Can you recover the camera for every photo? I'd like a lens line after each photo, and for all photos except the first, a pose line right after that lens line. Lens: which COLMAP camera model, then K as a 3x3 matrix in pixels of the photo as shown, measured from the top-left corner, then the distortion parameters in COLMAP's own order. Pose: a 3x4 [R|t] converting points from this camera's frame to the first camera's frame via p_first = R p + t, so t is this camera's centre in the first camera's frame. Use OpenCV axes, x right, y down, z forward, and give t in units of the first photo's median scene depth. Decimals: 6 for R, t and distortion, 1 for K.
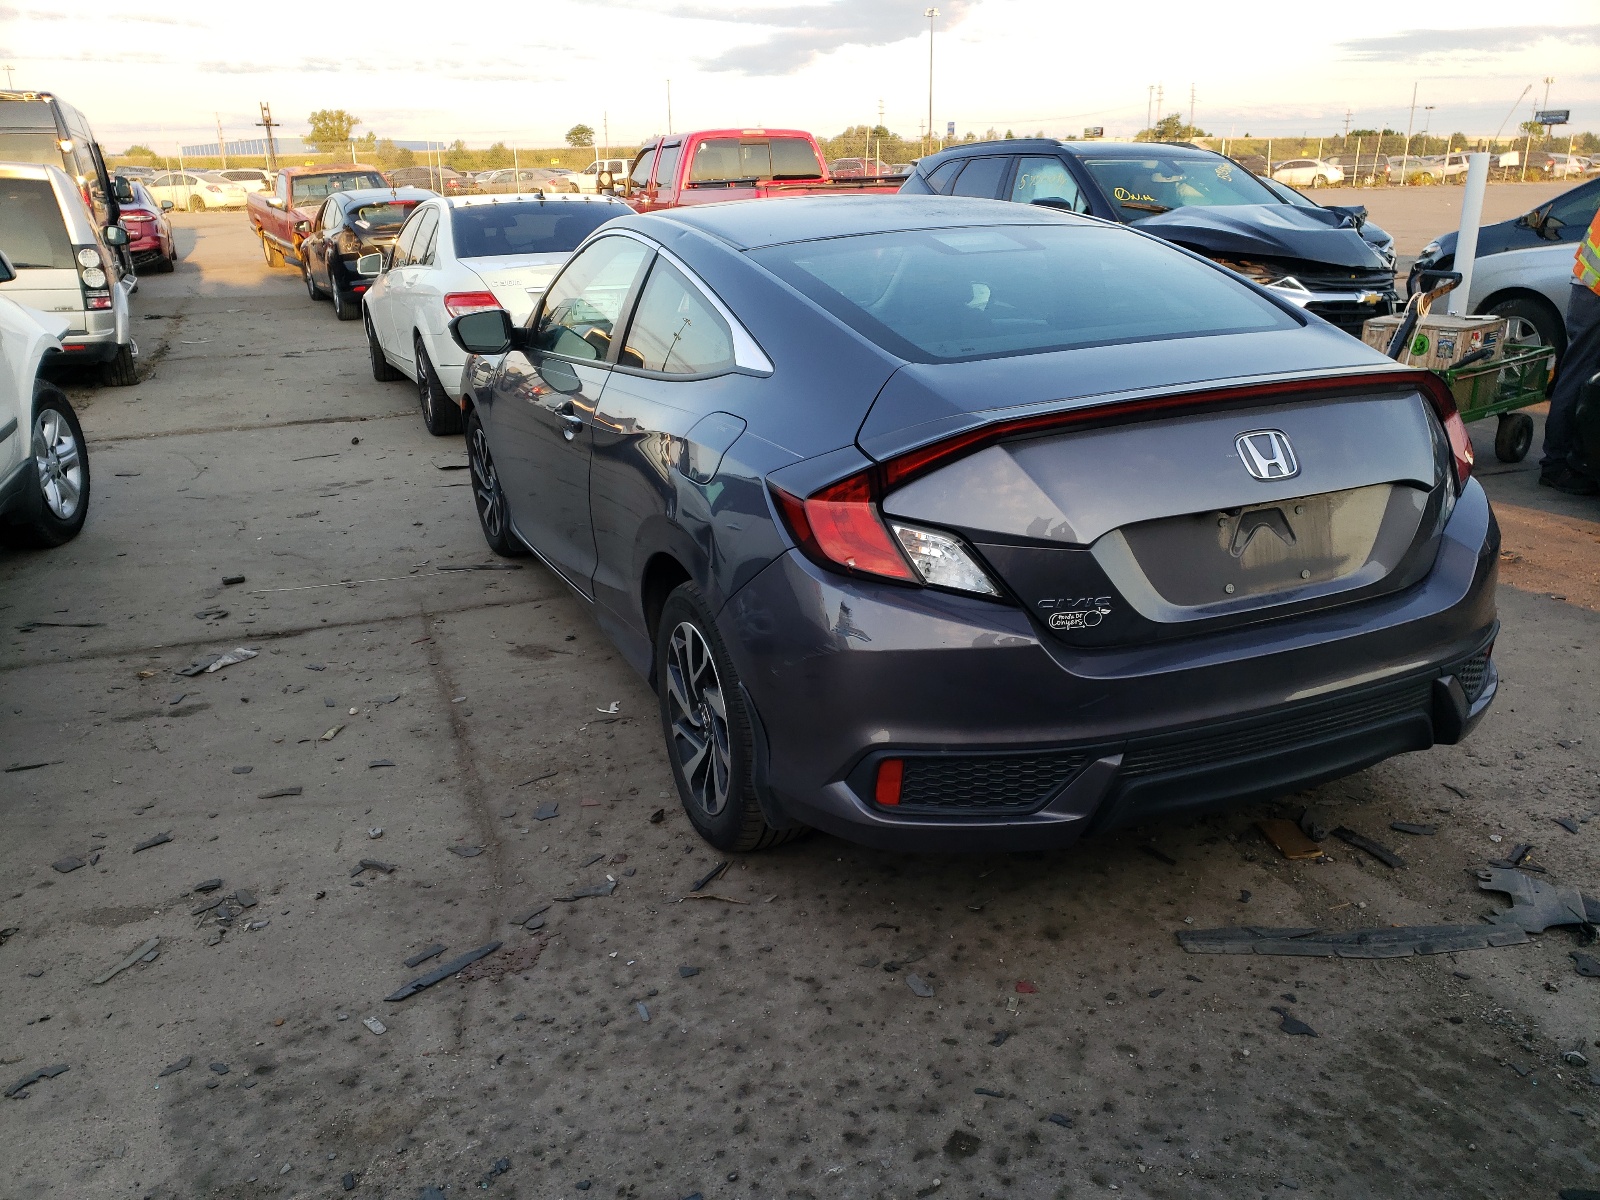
lens RADIAL K [[1228.8, 0, 894.9], [0, 1228.8, 577.0], [0, 0, 1]] dist [0.006492, 0.007486]
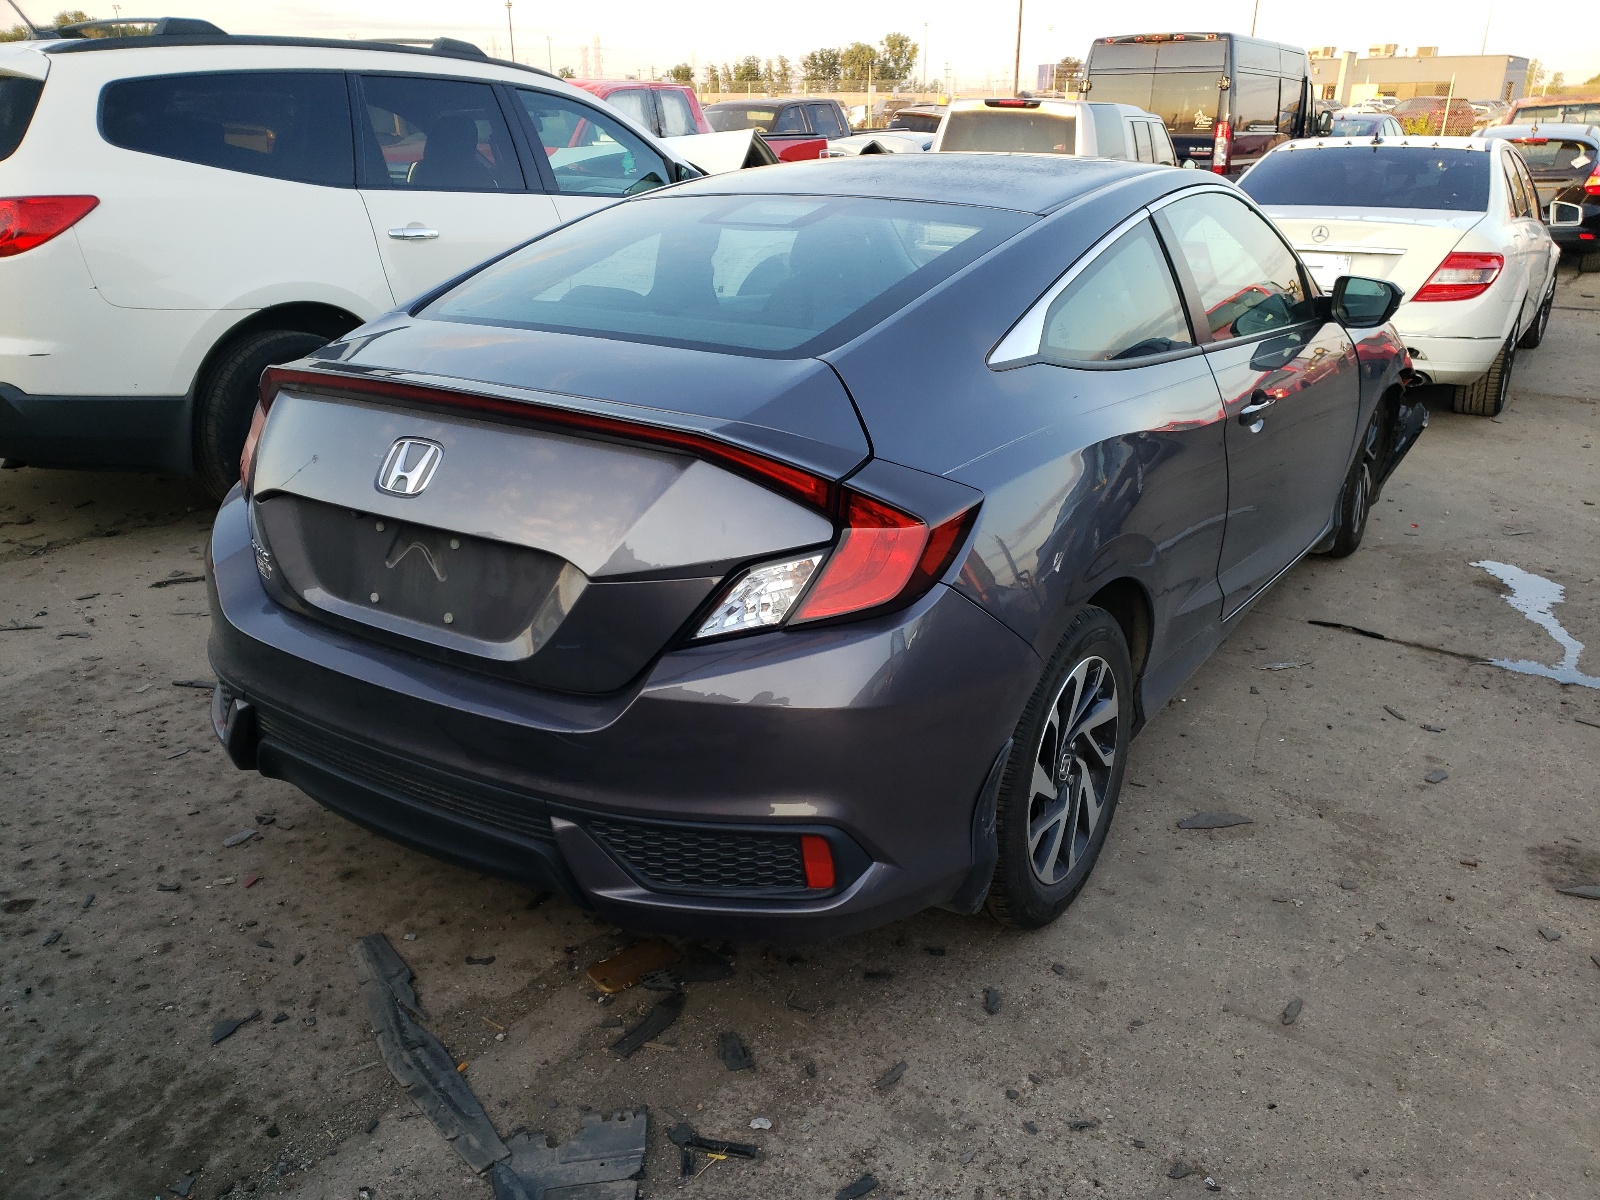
lens RADIAL K [[1281.5, 0, 812.3], [0, 1281.5, 604.2], [0, 0, 1]] dist [0.063516, -0.049249]
pose [[0.558398, 0.334917, -0.758962, 1.263372], [-0.294695, 0.935294, 0.195911, -0.288400], [0.775466, 0.114266, 0.620964, 0.691156]]
